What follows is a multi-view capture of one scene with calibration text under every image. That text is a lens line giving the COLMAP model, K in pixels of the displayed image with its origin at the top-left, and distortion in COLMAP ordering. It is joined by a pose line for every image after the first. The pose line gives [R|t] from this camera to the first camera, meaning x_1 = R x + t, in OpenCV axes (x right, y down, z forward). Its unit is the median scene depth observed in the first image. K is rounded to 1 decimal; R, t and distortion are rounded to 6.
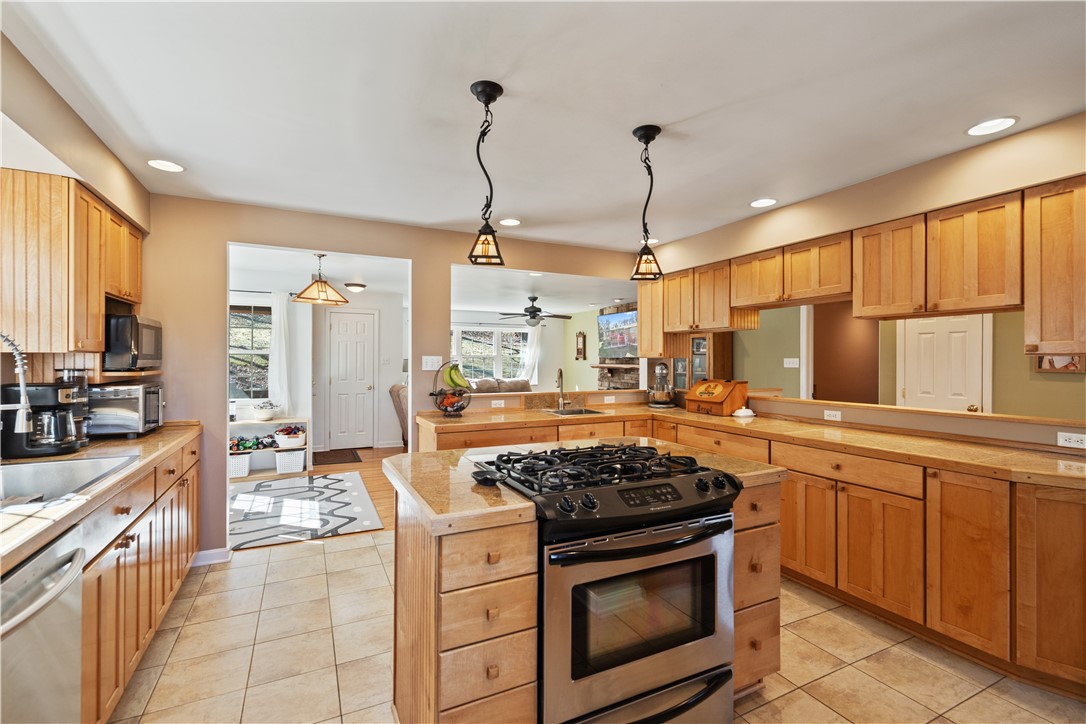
lens RADIAL K [[496.2, 0, 549.9], [0, 496.2, 357.4], [0, 0, 1]] dist [0.002447, -0.009171]
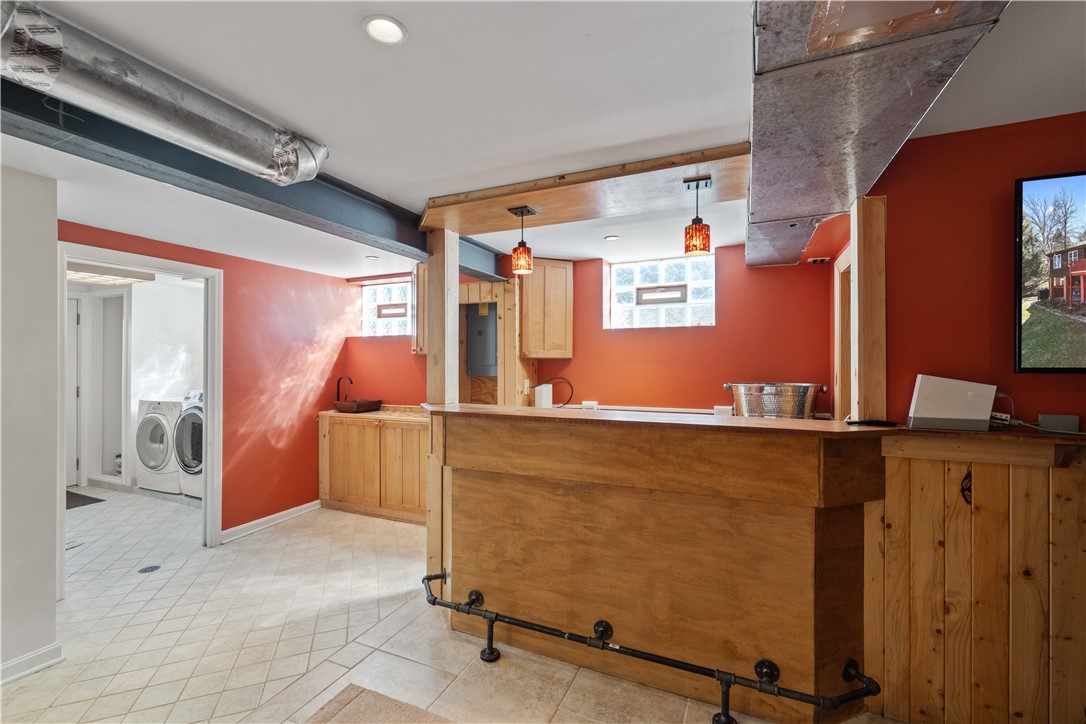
lens RADIAL K [[461.6, 0, 547.2], [0, 461.6, 358.2], [0, 0, 1]] dist [-0.000874, 0.000034]
pose [[0.770977, 0.005917, 0.636835, -0.406270], [-0.002192, 0.999976, -0.006636, -0.007488], [-0.636859, 0.003720, 0.770972, 2.165652]]
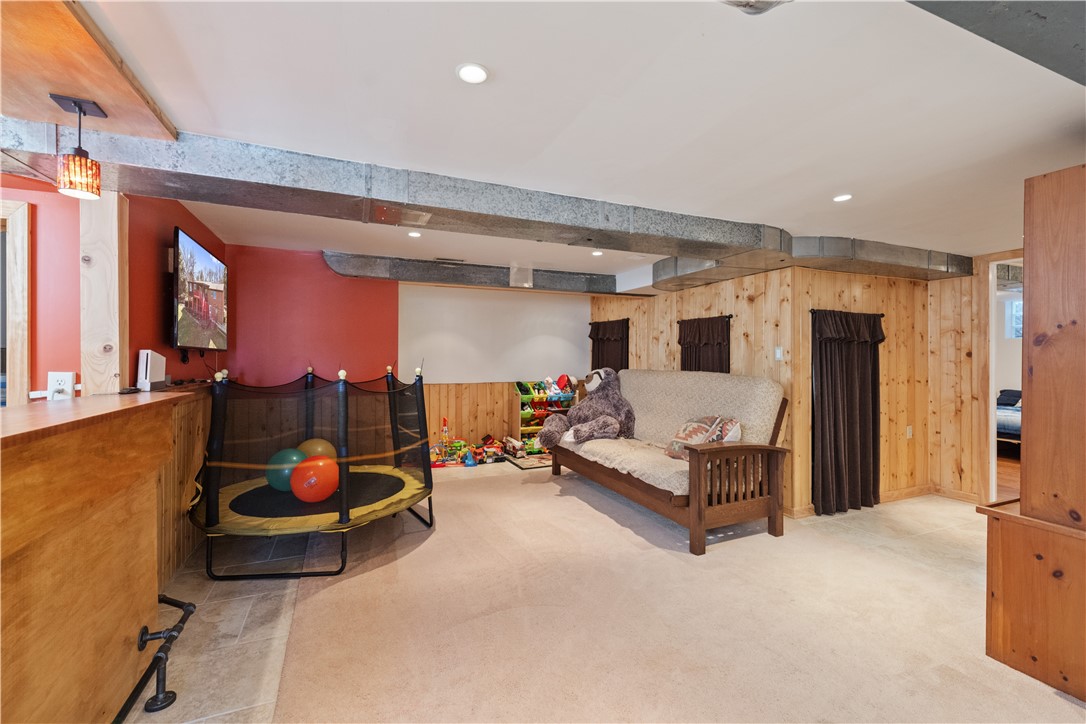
lens RADIAL K [[461.6, 0, 547.2], [0, 461.6, 358.2], [0, 0, 1]] dist [-0.000874, 0.000034]
pose [[-0.998458, -0.002489, 0.055458, -0.398310], [-0.002691, 0.999990, -0.003574, 0.018884], [-0.055449, -0.003718, -0.998455, 2.933796]]
